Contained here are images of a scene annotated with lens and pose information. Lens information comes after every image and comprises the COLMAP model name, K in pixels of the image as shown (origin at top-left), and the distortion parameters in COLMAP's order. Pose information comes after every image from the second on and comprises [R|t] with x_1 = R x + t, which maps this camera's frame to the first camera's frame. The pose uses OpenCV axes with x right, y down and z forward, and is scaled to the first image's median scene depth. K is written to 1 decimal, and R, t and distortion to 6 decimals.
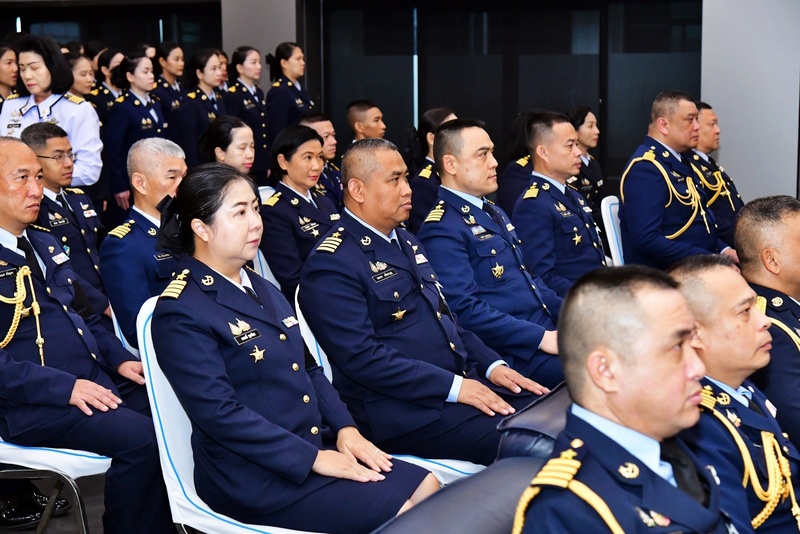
lens RADIAL K [[1482.1, 0, 400.0], [0, 1482.1, 267.0], [0, 0, 1]] dist [0.005369, -0.176403]
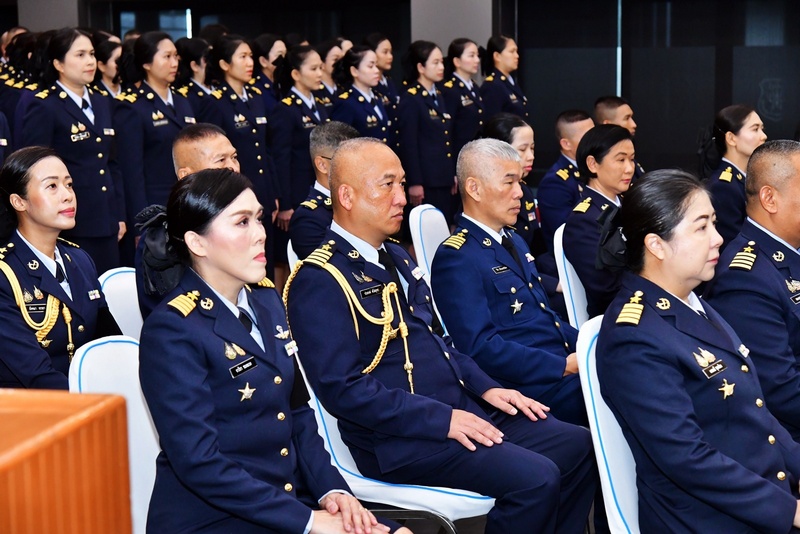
lens RADIAL K [[1541.9, 0, 400.0], [0, 1541.9, 267.0], [0, 0, 1]] dist [-0.043351, -0.211431]
pose [[0.997712, 0.004560, -0.067456, -0.184583], [-0.004611, 0.999989, -0.000606, -0.009418], [0.067453, 0.000916, 0.997722, 0.067931]]
